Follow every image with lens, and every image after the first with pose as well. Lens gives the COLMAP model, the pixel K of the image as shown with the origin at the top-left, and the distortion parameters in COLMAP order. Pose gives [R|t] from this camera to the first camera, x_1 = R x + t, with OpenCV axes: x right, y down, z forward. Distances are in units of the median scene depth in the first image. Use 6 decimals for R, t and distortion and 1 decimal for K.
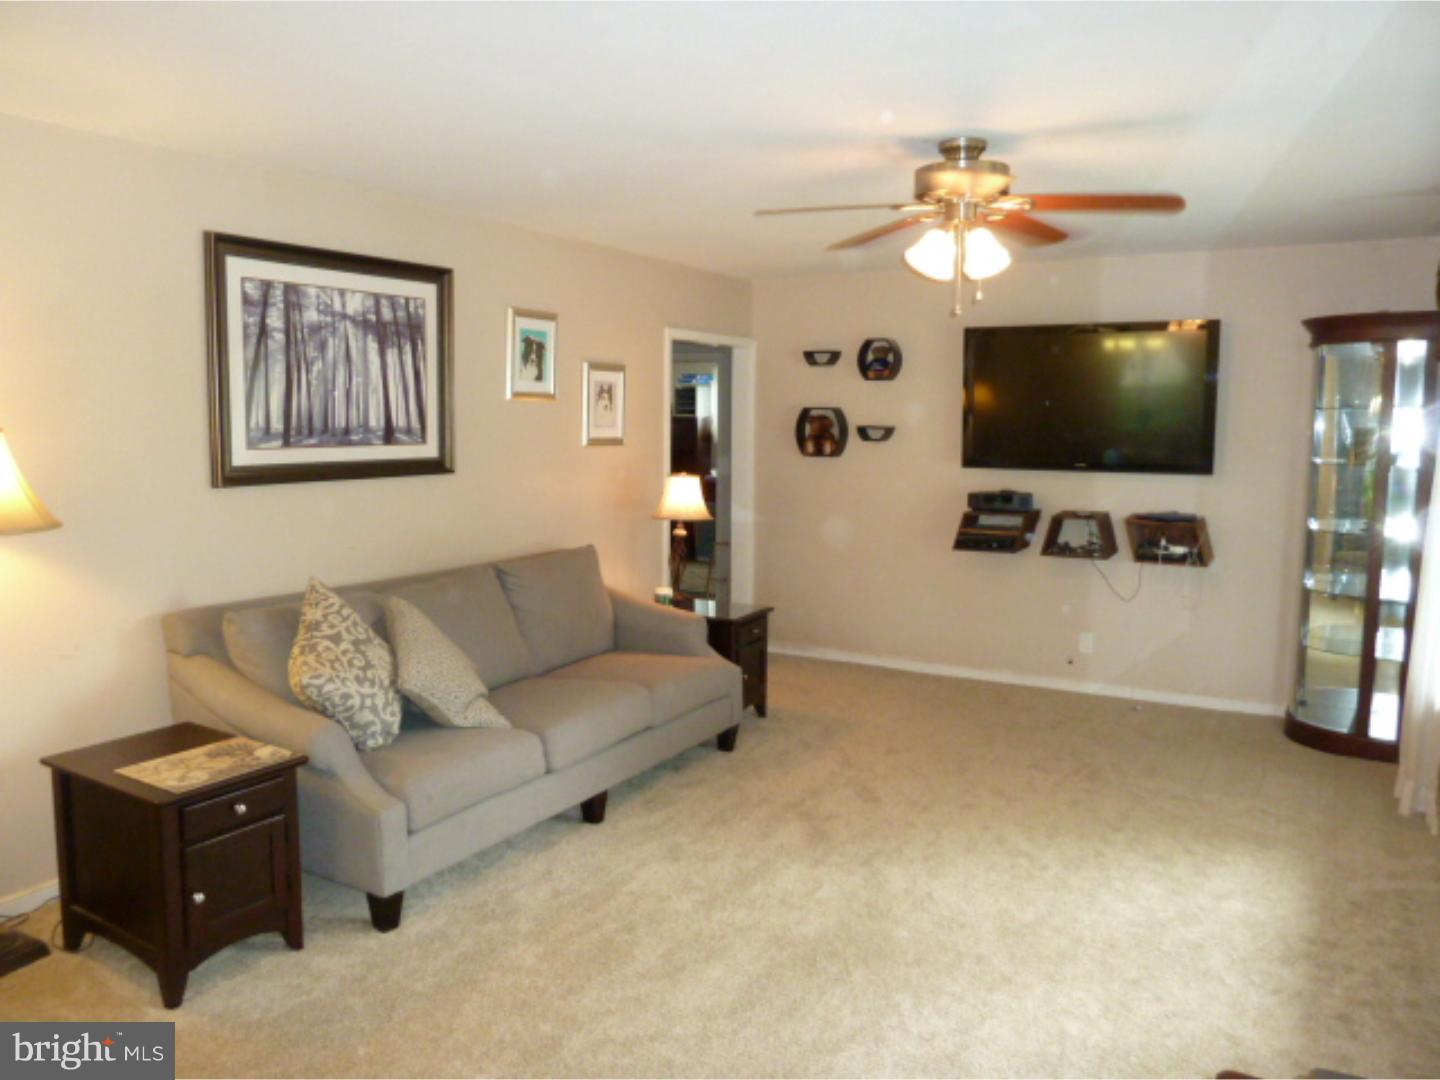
lens RADIAL K [[1055.9, 0, 720.8], [0, 1055.9, 528.5], [0, 0, 1]] dist [-0.035992, -0.003248]
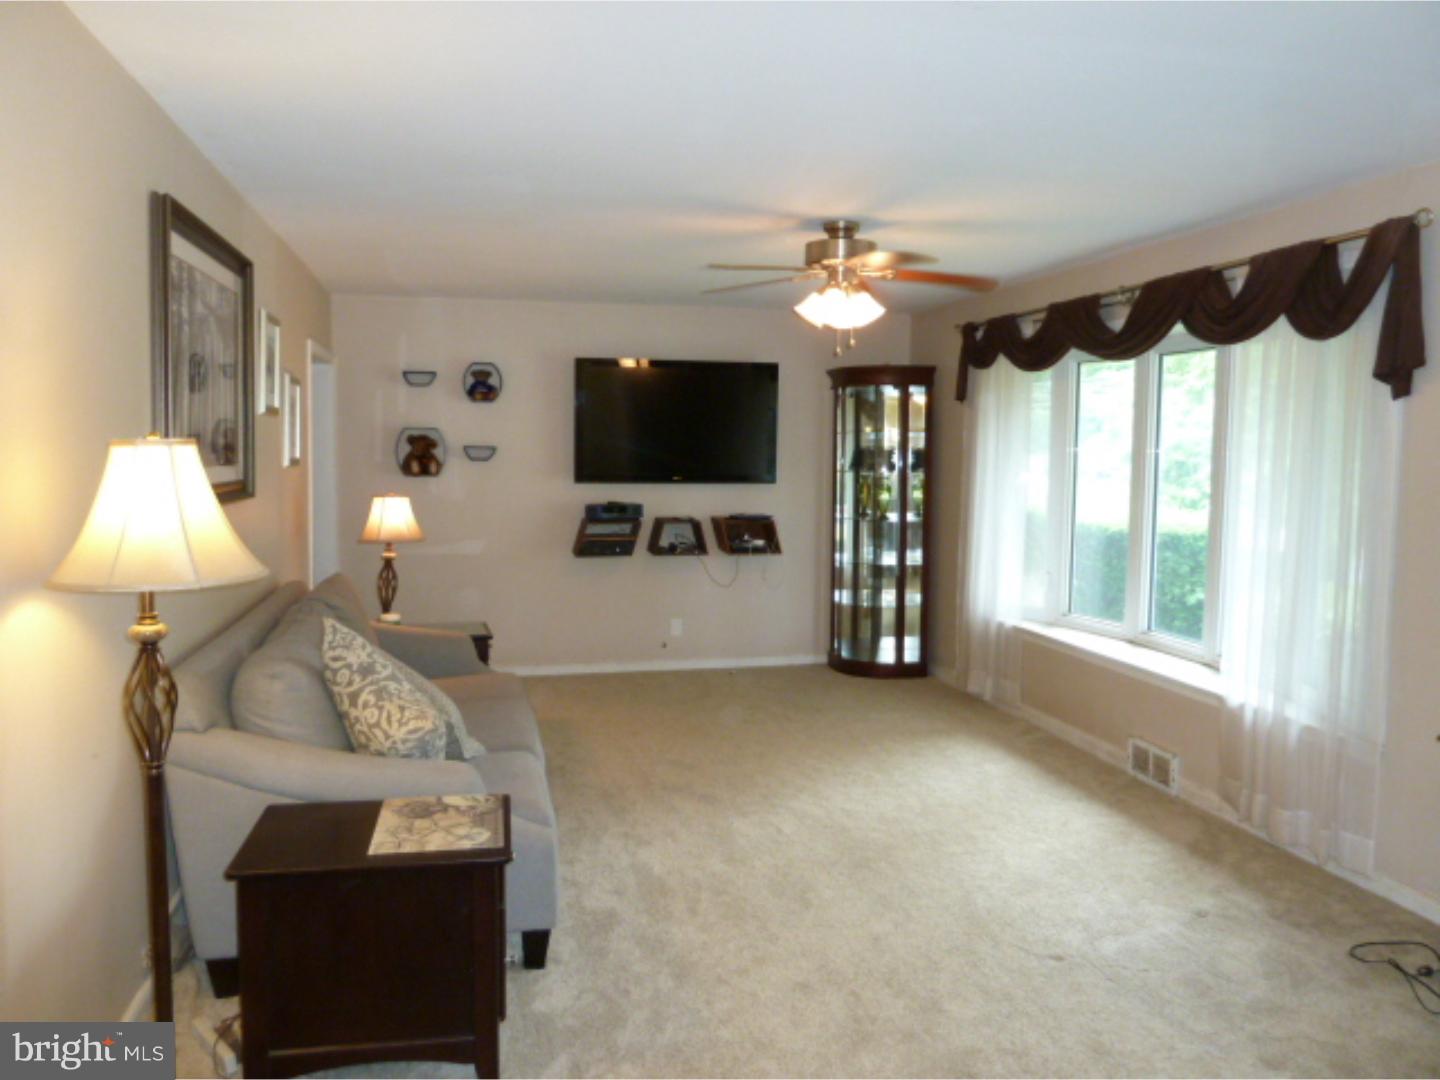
lens RADIAL K [[1055.9, 0, 722.4], [0, 1055.9, 534.0], [0, 0, 1]] dist [-0.035992, -0.003248]
pose [[0.726642, -0.055773, 0.684748, -0.688783], [0.068395, 0.997621, 0.008677, -0.005615], [-0.683603, 0.040528, 0.728728, 0.142711]]
